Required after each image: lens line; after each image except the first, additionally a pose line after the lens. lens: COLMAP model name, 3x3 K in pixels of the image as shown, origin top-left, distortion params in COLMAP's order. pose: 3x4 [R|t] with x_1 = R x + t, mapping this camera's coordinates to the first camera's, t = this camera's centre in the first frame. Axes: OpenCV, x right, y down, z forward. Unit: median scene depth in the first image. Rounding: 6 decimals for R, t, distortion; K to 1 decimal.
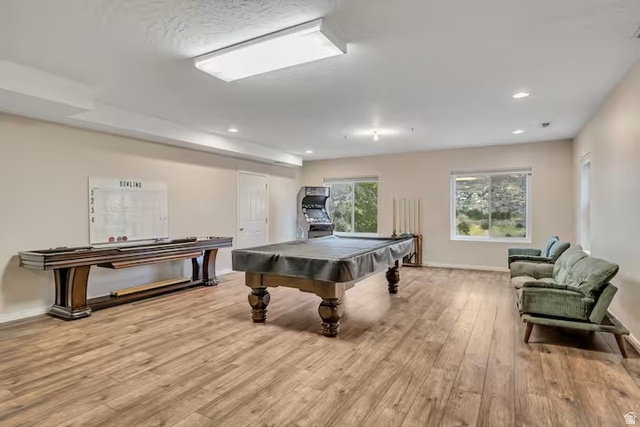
lens RADIAL K [[335.9, 0, 315.7], [0, 335.9, 212.4], [0, 0, 1]] dist [-0.001587, -0.001989]
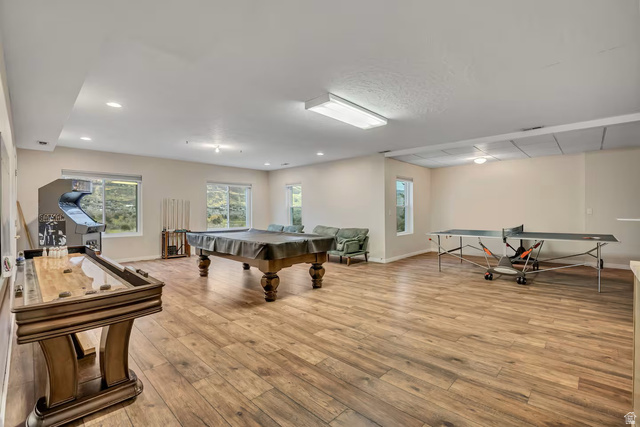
lens RADIAL K [[299.3, 0, 293.4], [0, 299.3, 212.4], [0, 0, 1]] dist [-0.005914, -0.000115]
pose [[0.279789, -0.002006, 0.960059, -1.466489], [0.004780, 0.999988, 0.000697, 0.009274], [-0.960050, 0.004394, 0.279795, 0.771266]]
